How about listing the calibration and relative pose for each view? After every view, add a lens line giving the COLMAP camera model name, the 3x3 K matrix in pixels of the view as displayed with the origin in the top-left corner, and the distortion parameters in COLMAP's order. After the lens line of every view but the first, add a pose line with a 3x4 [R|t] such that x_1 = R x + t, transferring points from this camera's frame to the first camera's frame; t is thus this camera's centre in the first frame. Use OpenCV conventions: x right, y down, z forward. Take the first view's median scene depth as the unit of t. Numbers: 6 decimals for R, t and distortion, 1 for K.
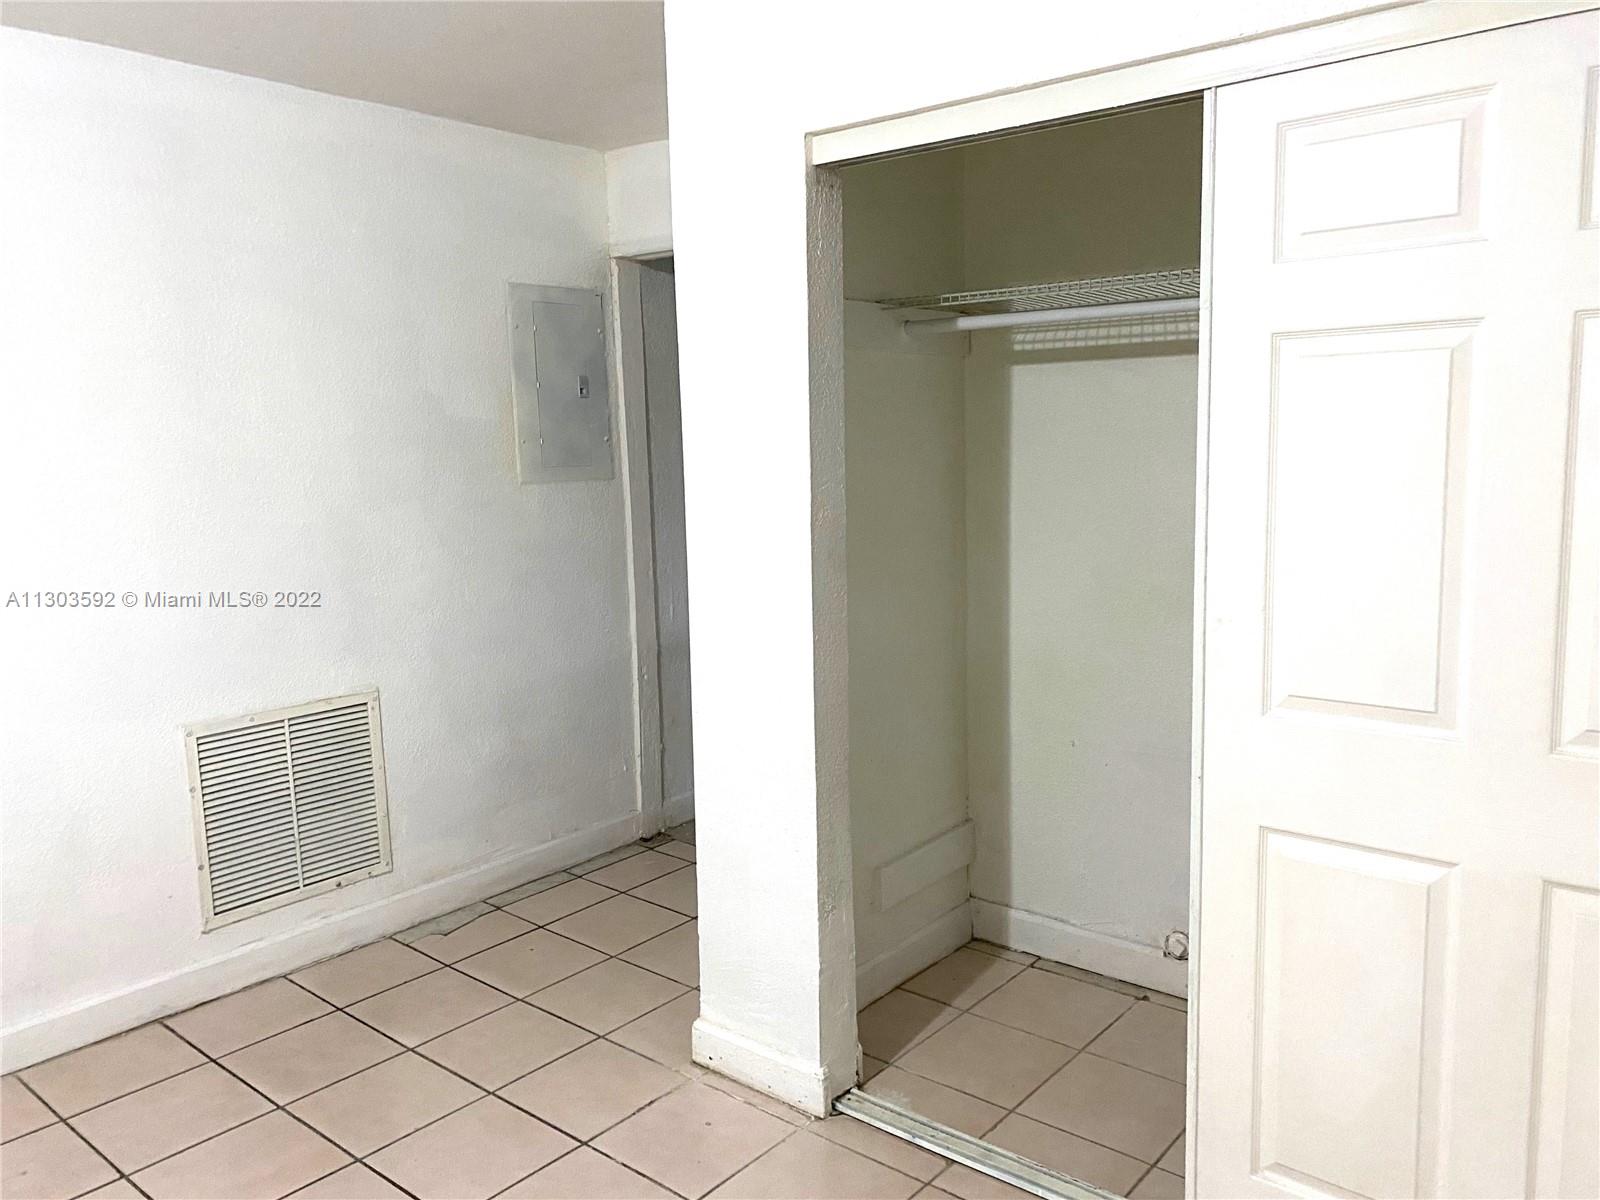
lens RADIAL K [[1230.3, 0, 846.2], [0, 1230.3, 572.8], [0, 0, 1]] dist [0.028431, -0.028883]
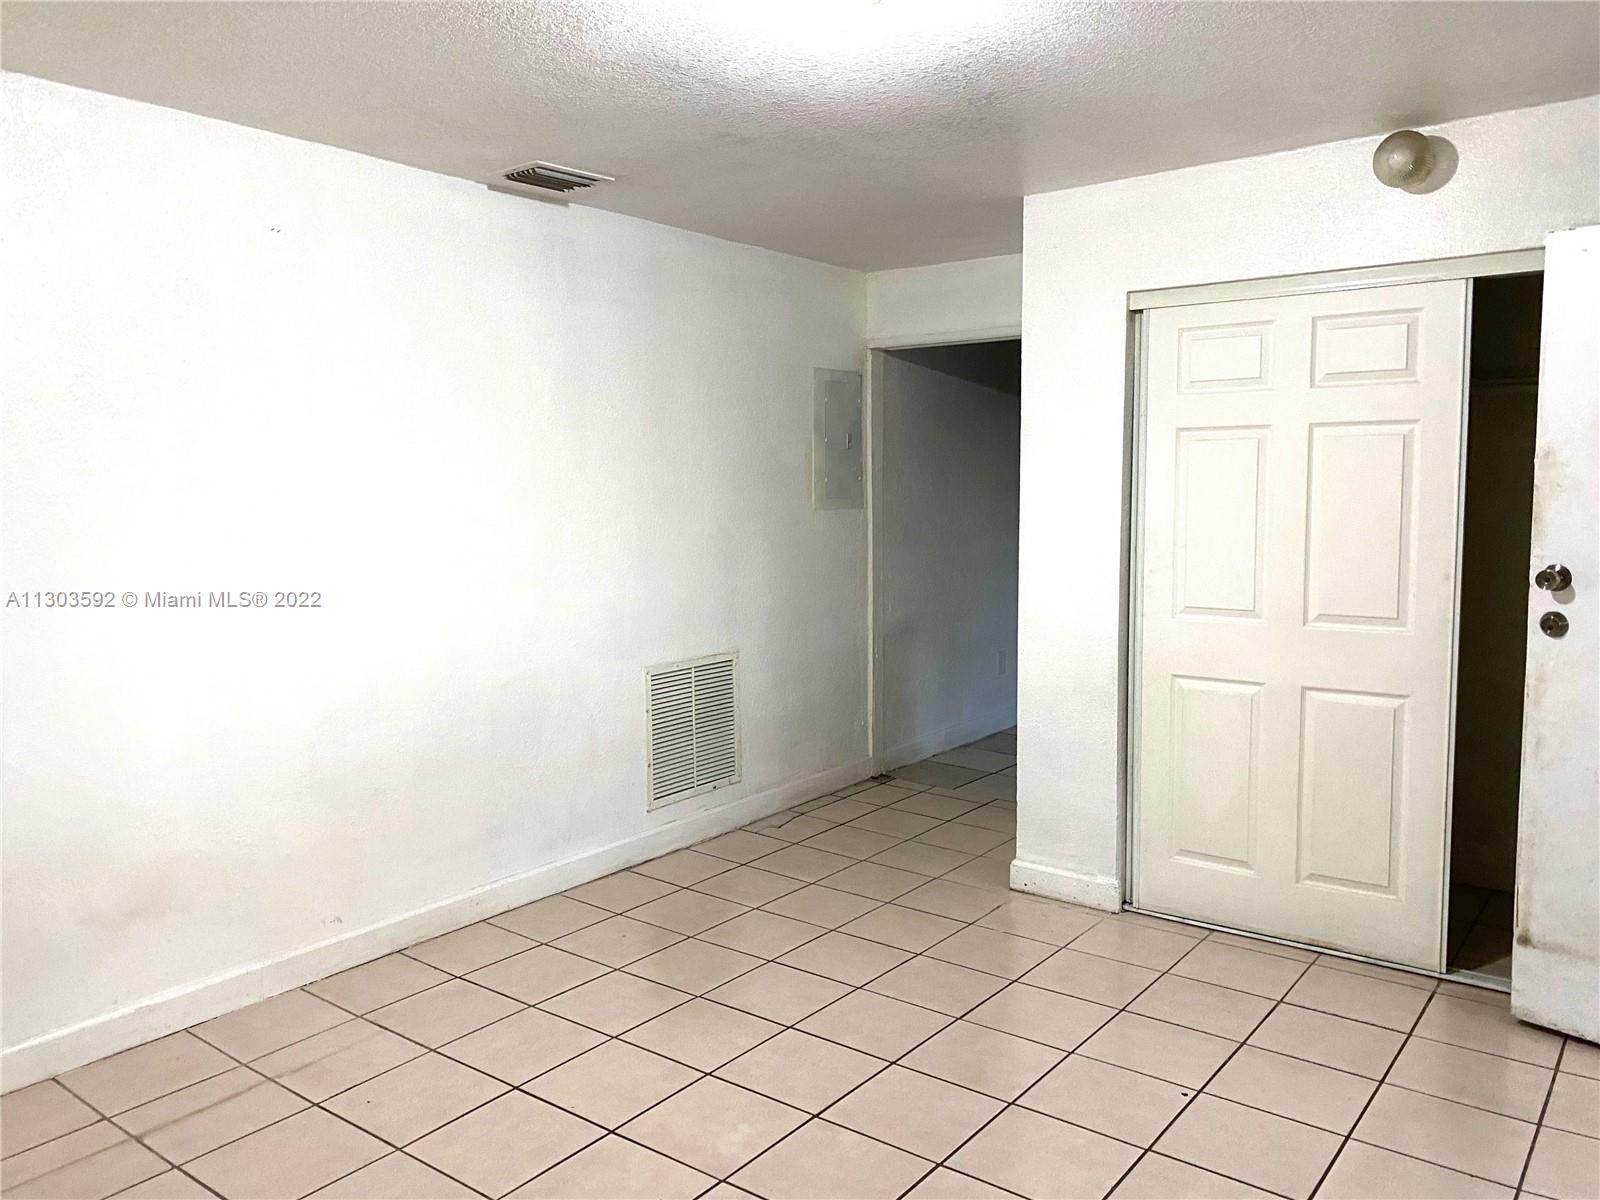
lens RADIAL K [[1230.3, 0, 799.9], [0, 1230.3, 572.3], [0, 0, 1]] dist [0.028431, -0.028883]
pose [[0.999145, 0.014265, 0.038809, -0.363548], [-0.012502, 0.998896, -0.045286, 0.066861], [-0.039412, 0.044762, 0.998220, -0.417163]]
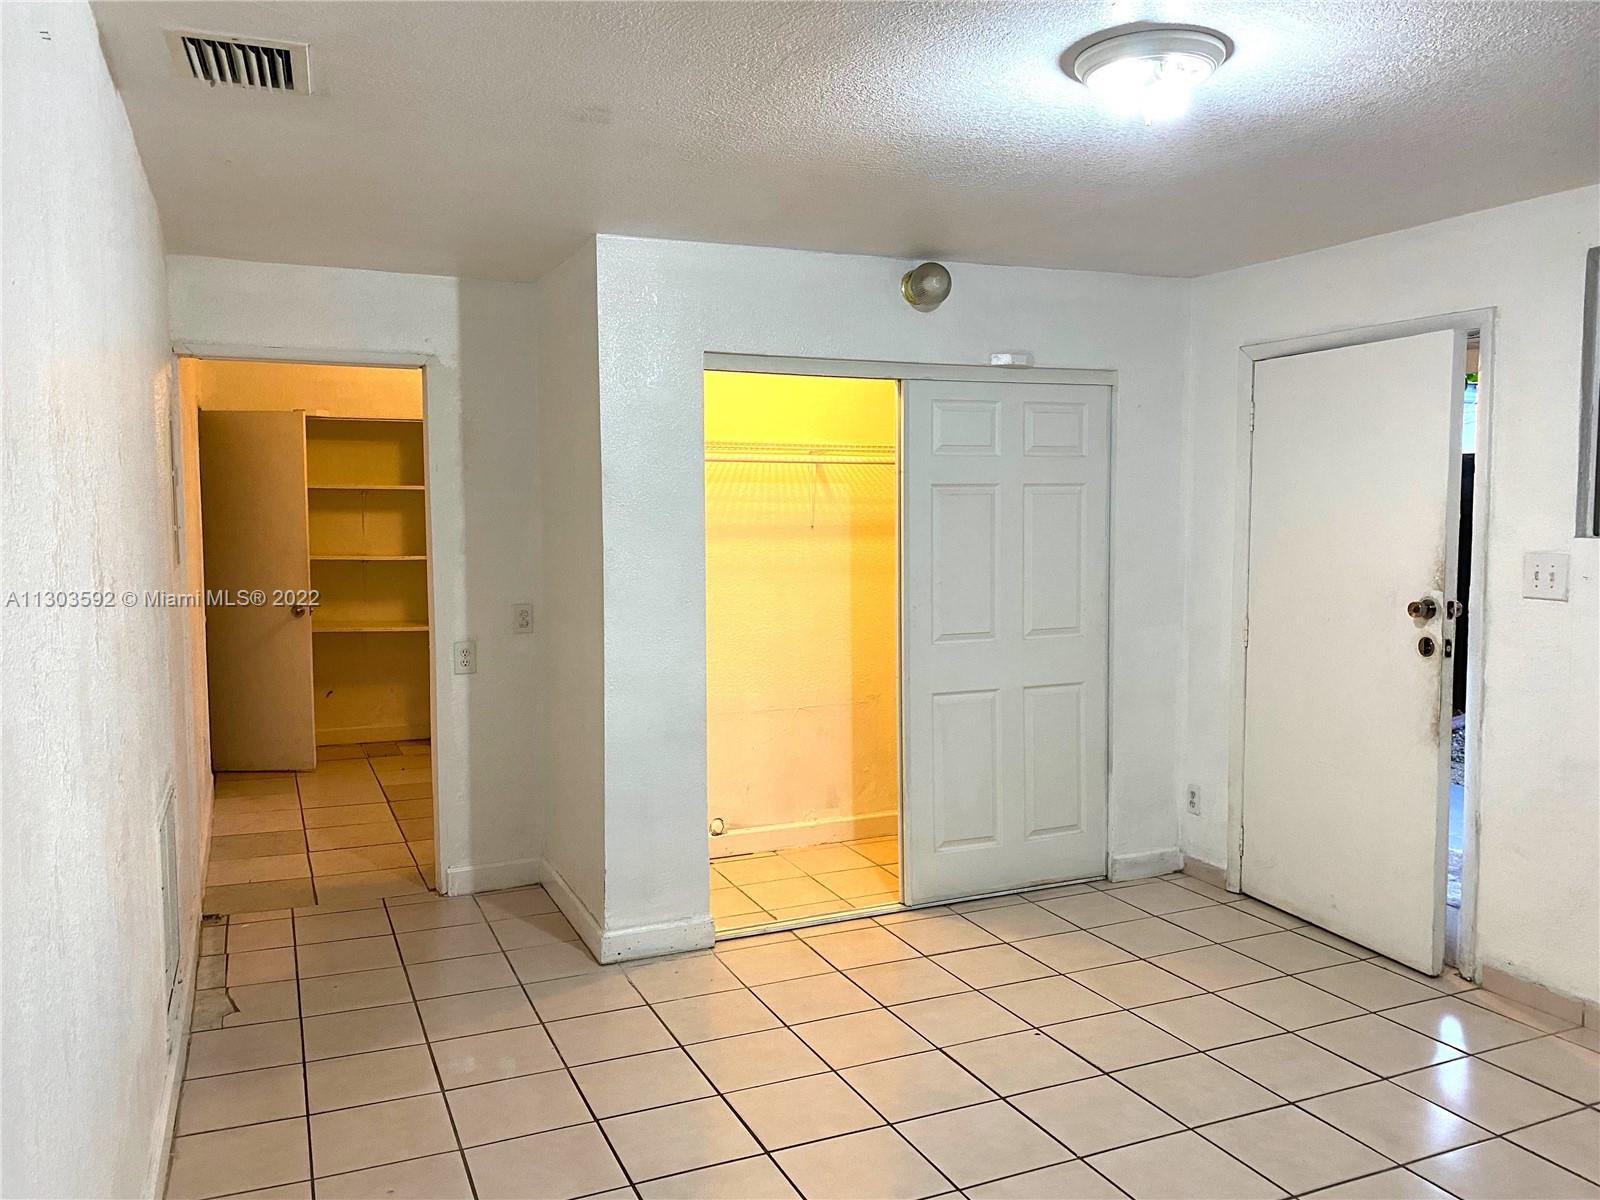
lens RADIAL K [[1230.3, 0, 791.6], [0, 1230.3, 564.4], [0, 0, 1]] dist [0.028431, -0.028883]
pose [[0.438613, -0.010343, 0.898617, -1.054452], [0.101832, 0.994065, -0.038262, 0.014995], [-0.892888, 0.108291, 0.437063, 0.116813]]
